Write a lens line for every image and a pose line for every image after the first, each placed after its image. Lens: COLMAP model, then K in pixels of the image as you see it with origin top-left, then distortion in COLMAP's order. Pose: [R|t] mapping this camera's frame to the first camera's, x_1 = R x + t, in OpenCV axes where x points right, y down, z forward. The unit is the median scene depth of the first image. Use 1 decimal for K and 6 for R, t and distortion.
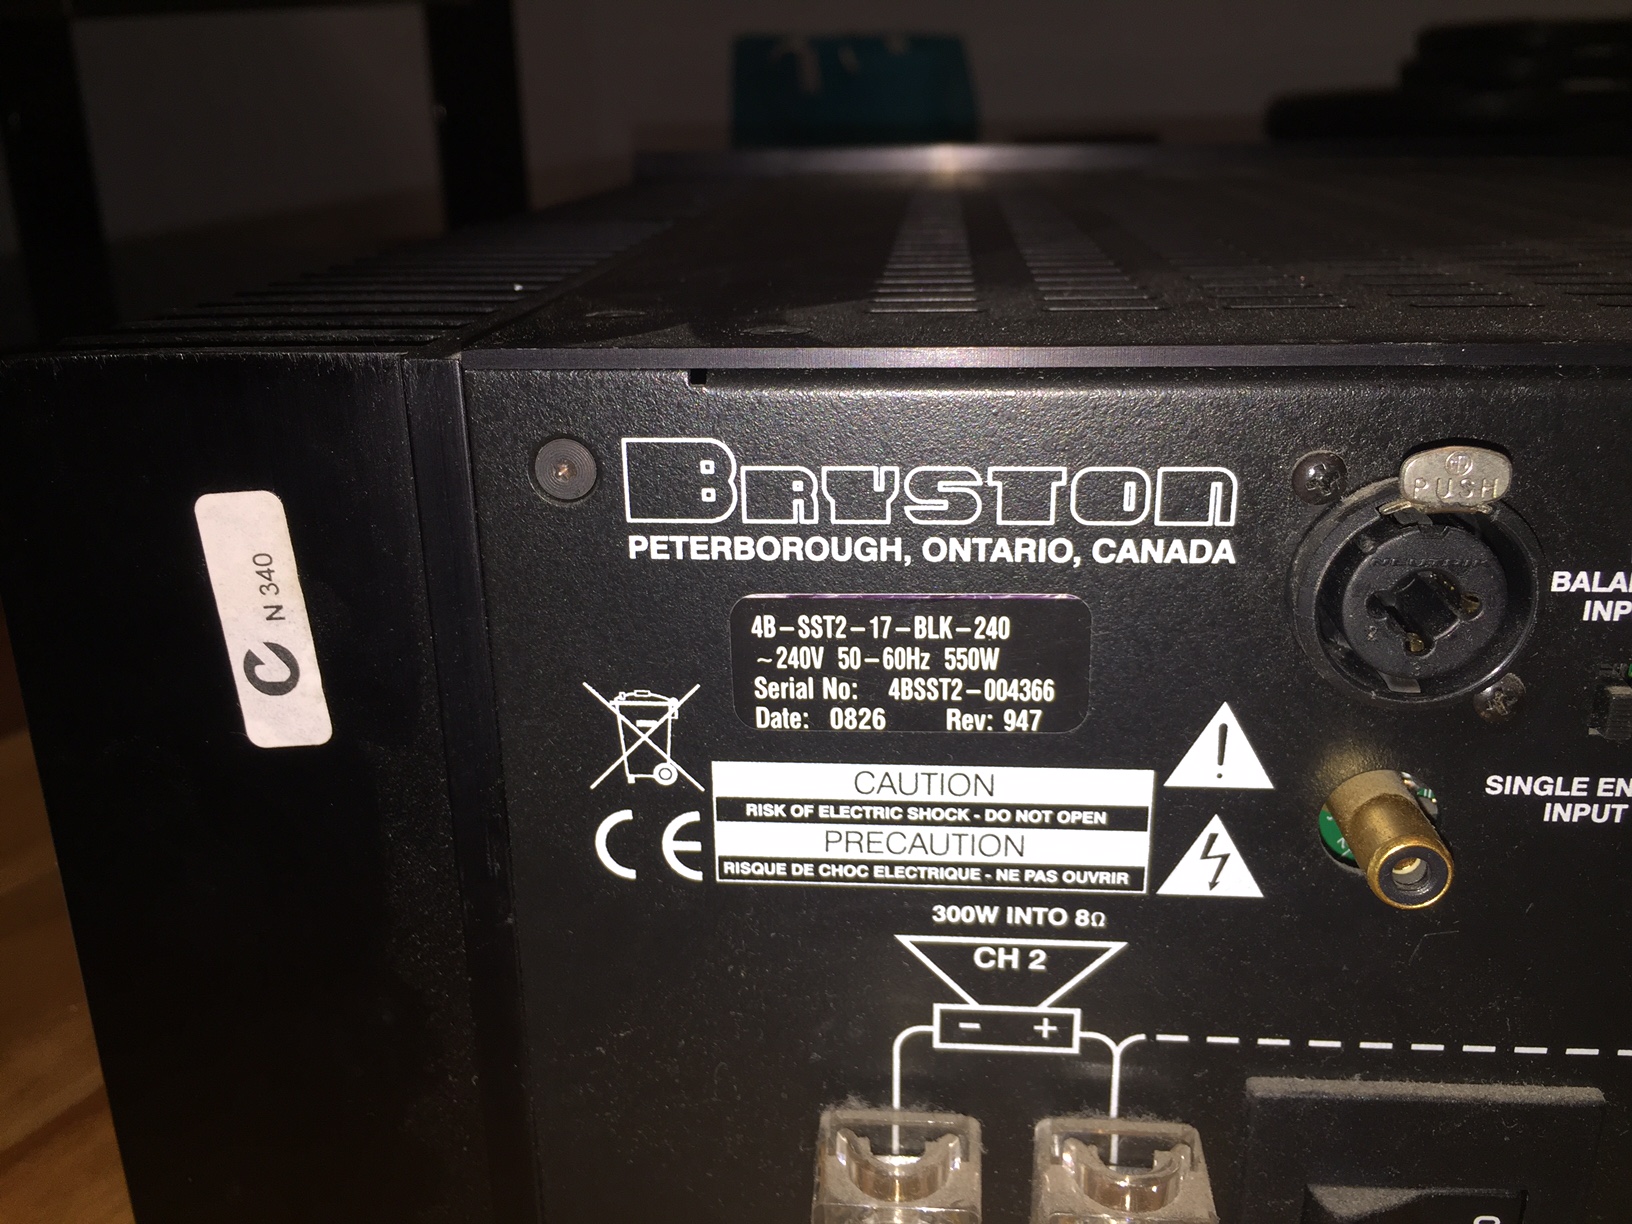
lens RADIAL K [[1388.7, 0, 816.0], [0, 1388.7, 612.0], [0, 0, 1]] dist [0.045748, -0.101446]
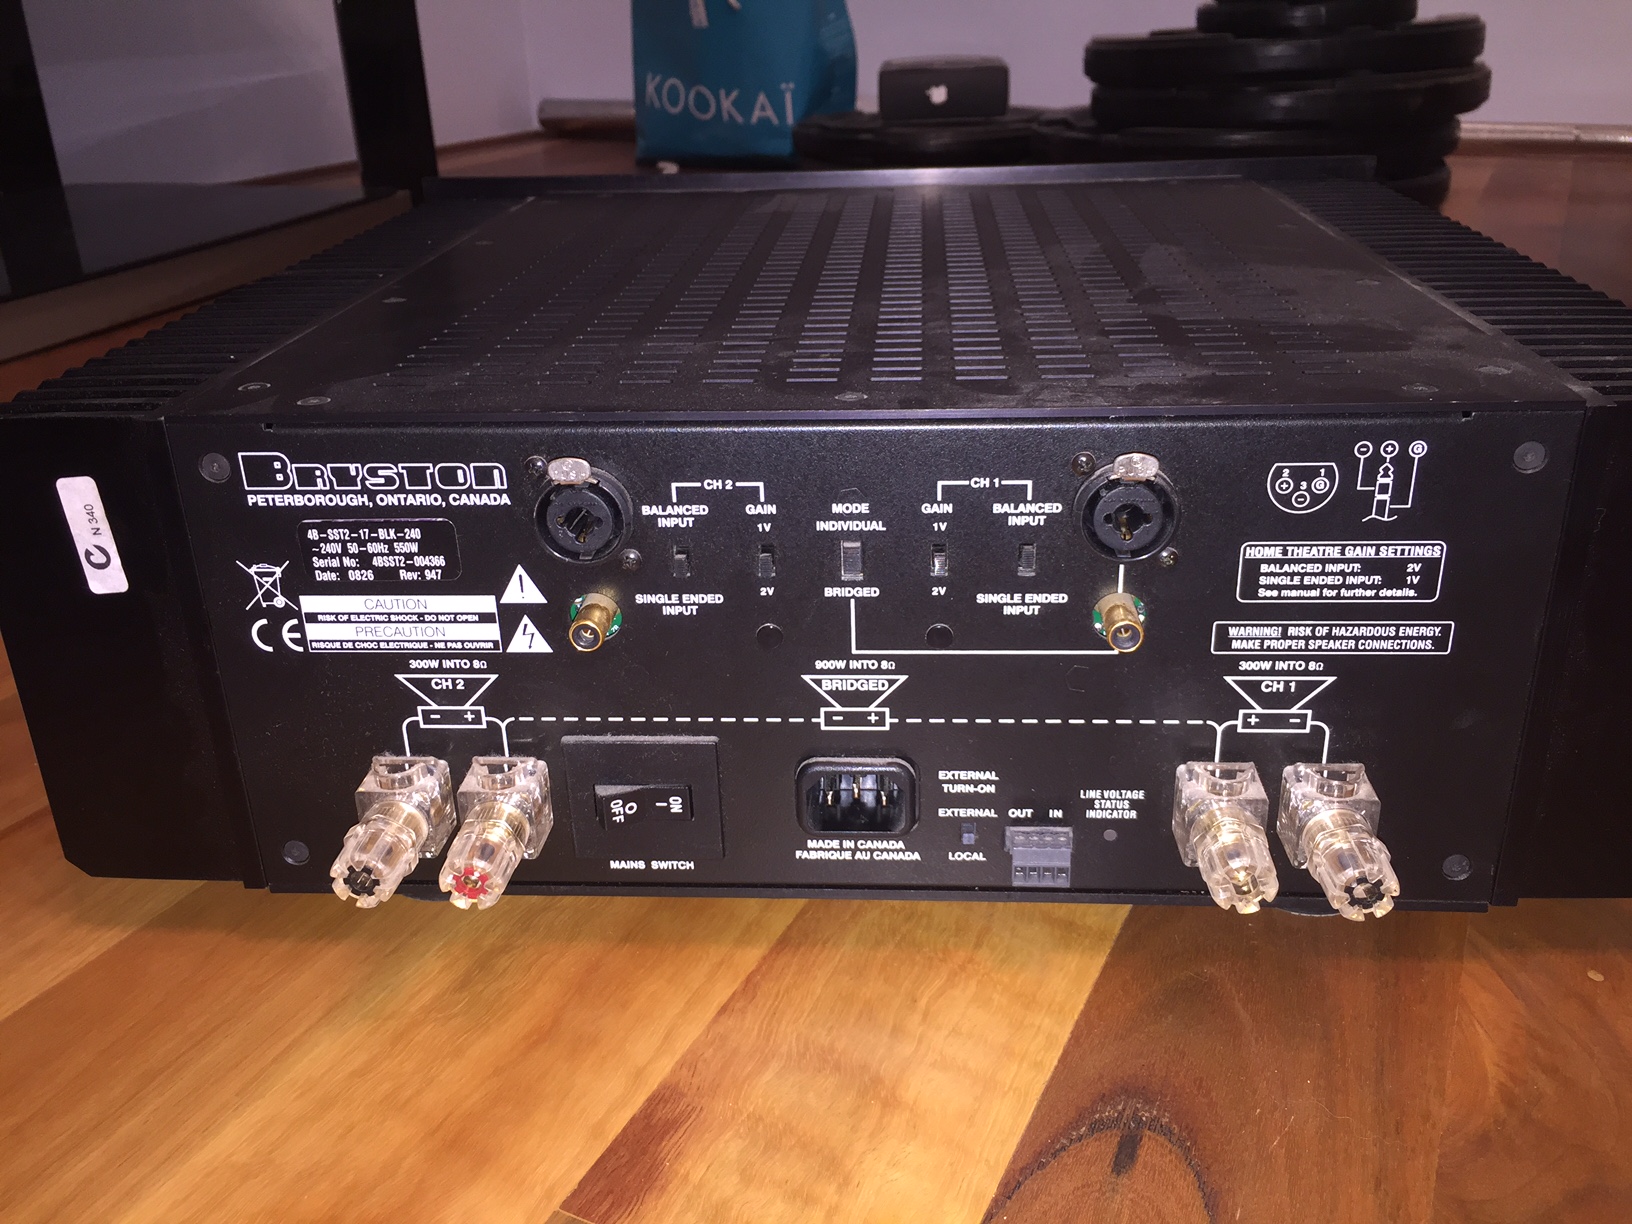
lens RADIAL K [[1388.7, 0, 816.0], [0, 1388.7, 612.0], [0, 0, 1]] dist [0.045748, -0.101446]
pose [[0.999749, -0.018265, 0.012993, 0.725790], [0.017036, 0.995873, 0.089148, -0.050786], [-0.014568, -0.088904, 0.995934, -1.232695]]
